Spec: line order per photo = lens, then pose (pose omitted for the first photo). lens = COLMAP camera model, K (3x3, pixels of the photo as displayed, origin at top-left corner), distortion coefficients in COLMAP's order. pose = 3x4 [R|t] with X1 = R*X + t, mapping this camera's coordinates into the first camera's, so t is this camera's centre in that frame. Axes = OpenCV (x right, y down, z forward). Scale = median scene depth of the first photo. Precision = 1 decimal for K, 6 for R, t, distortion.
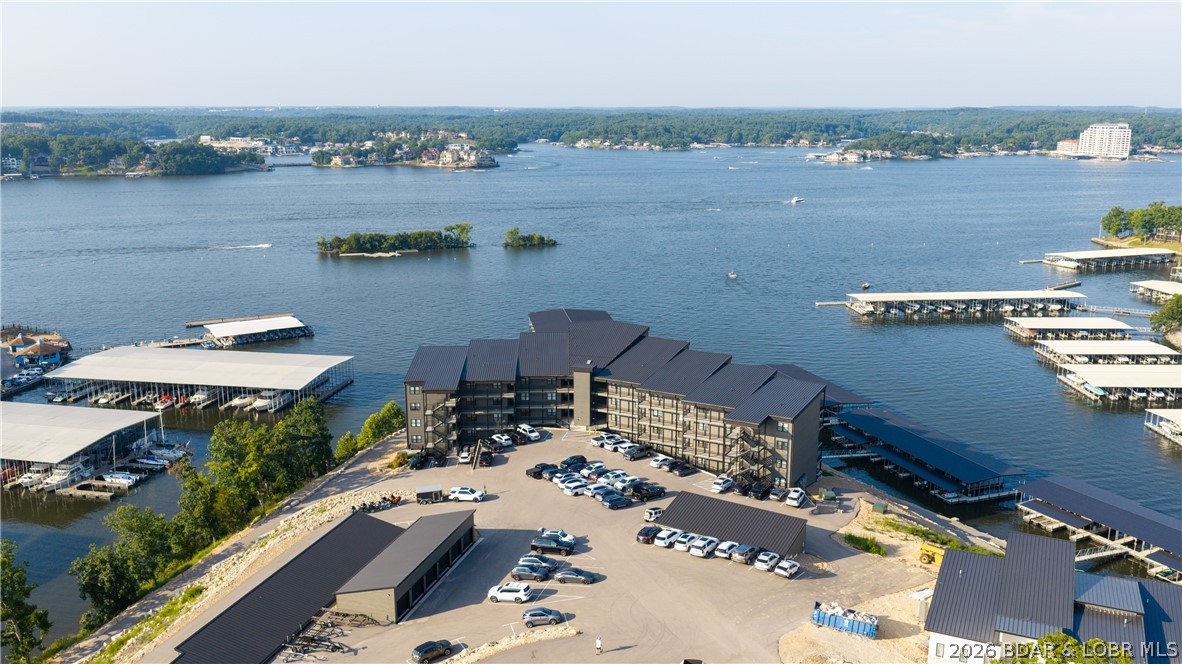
lens RADIAL K [[977.2, 0, 591.0], [0, 977.2, 332.0], [0, 0, 1]] dist [0.035585, -0.071571]
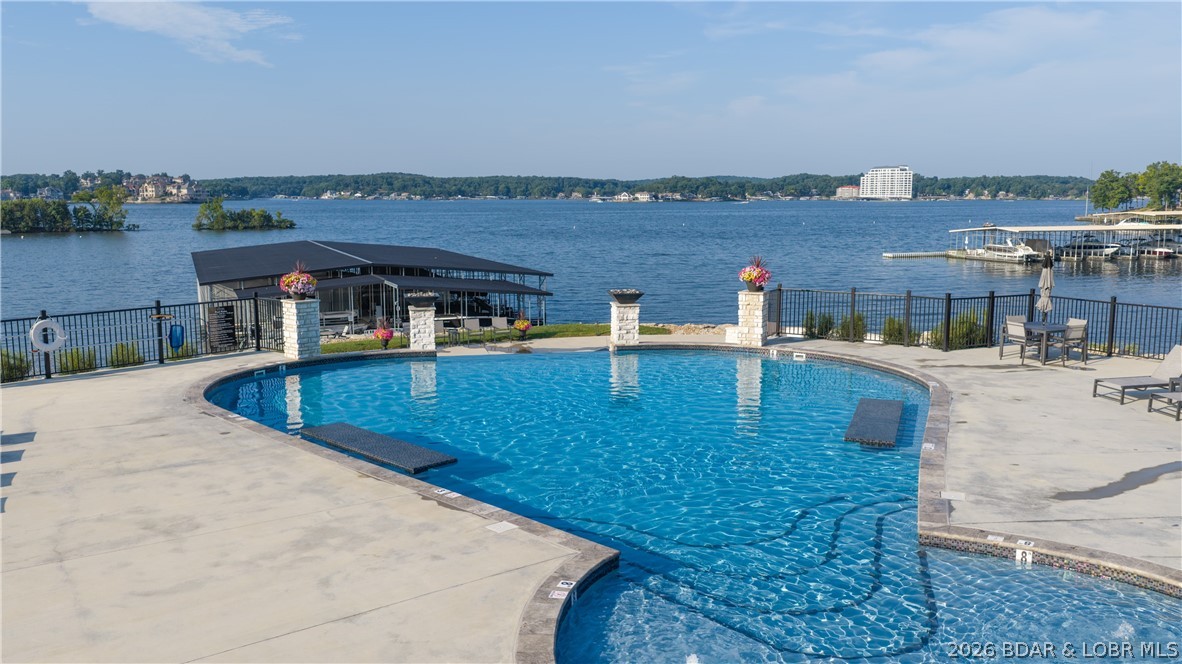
lens RADIAL K [[977.2, 0, 591.0], [0, 977.2, 332.0], [0, 0, 1]] dist [0.035585, -0.071571]
pose [[0.968166, -0.035466, 0.247782, -0.003969], [0.055988, 0.995514, -0.076269, 0.007829], [-0.243966, 0.087714, 0.965809, 0.137030]]
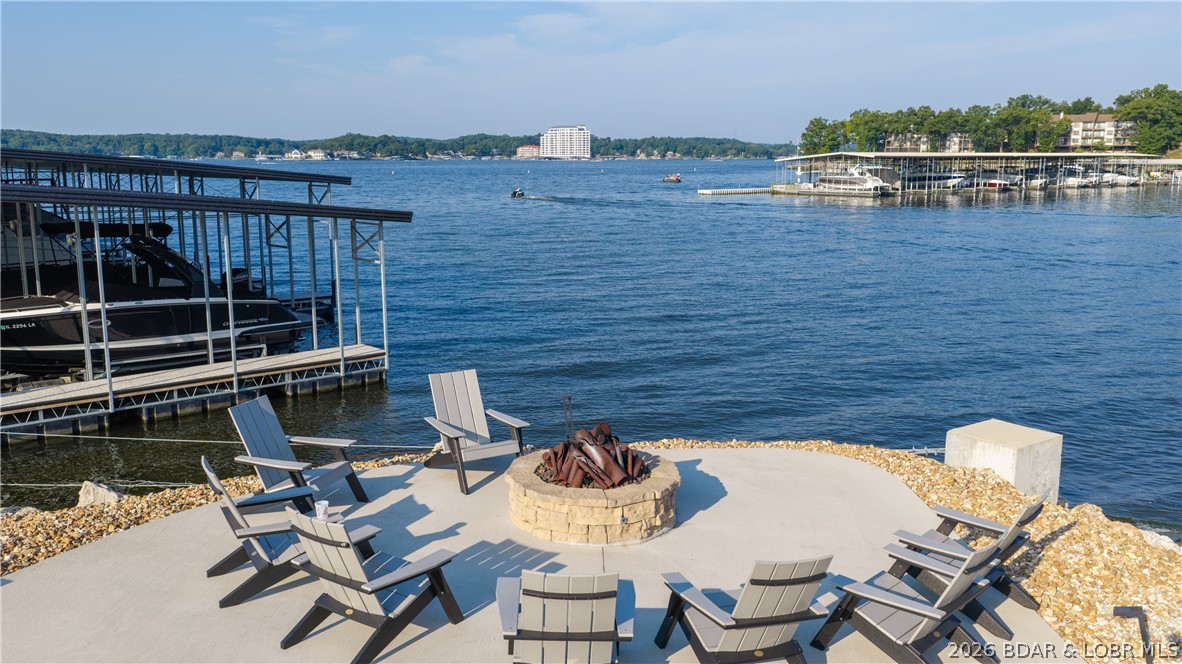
lens RADIAL K [[977.2, 0, 591.0], [0, 977.2, 332.0], [0, 0, 1]] dist [0.035585, -0.071571]
pose [[0.835636, -0.097297, 0.540597, 0.000082], [0.122578, 0.992399, -0.010864, 0.004674], [-0.535431, 0.075343, 0.841211, 0.167517]]
